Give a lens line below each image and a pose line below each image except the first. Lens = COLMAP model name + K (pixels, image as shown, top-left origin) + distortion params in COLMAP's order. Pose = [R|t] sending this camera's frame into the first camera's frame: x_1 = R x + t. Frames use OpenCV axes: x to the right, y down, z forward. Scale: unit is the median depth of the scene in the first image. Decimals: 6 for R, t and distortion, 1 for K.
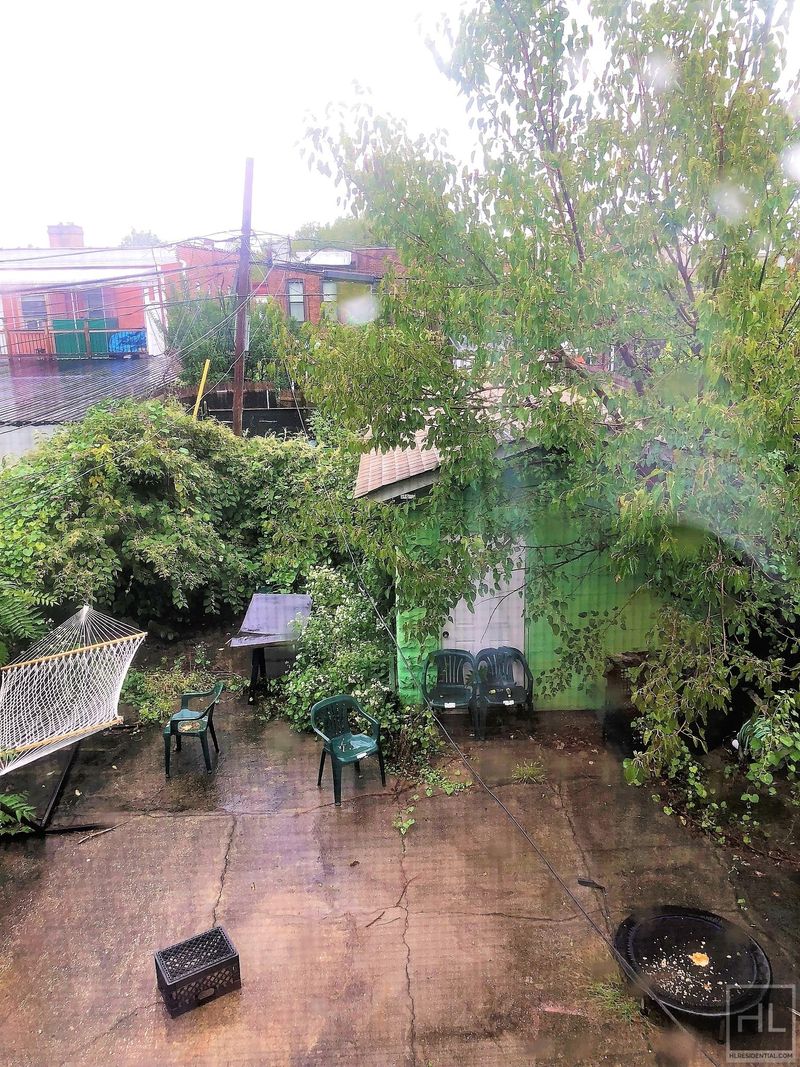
lens RADIAL K [[863.1, 0, 400.0], [0, 863.1, 533.5], [0, 0, 1]] dist [0.003034, 0.003941]
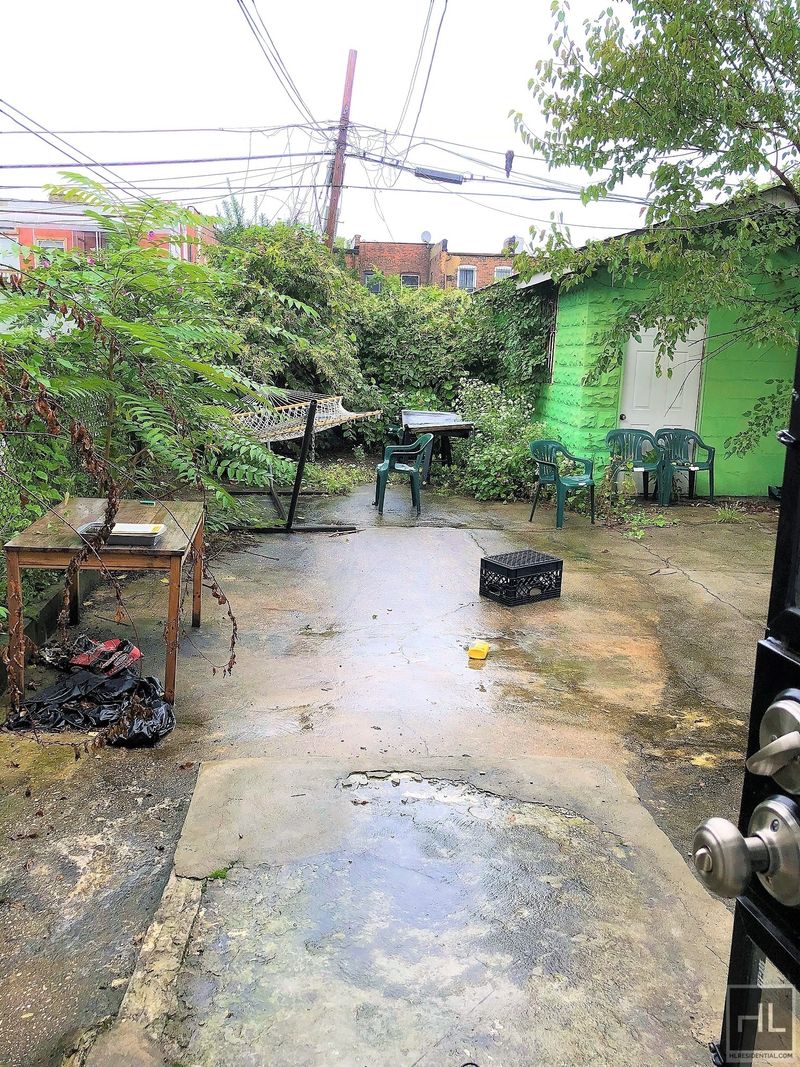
lens RADIAL K [[863.1, 0, 400.0], [0, 863.1, 533.5], [0, 0, 1]] dist [0.003034, 0.003941]
pose [[0.997494, 0.030835, 0.063679, -0.274833], [-0.027830, 0.998481, -0.047550, 0.314699], [-0.065048, 0.045659, 0.996837, -0.010424]]
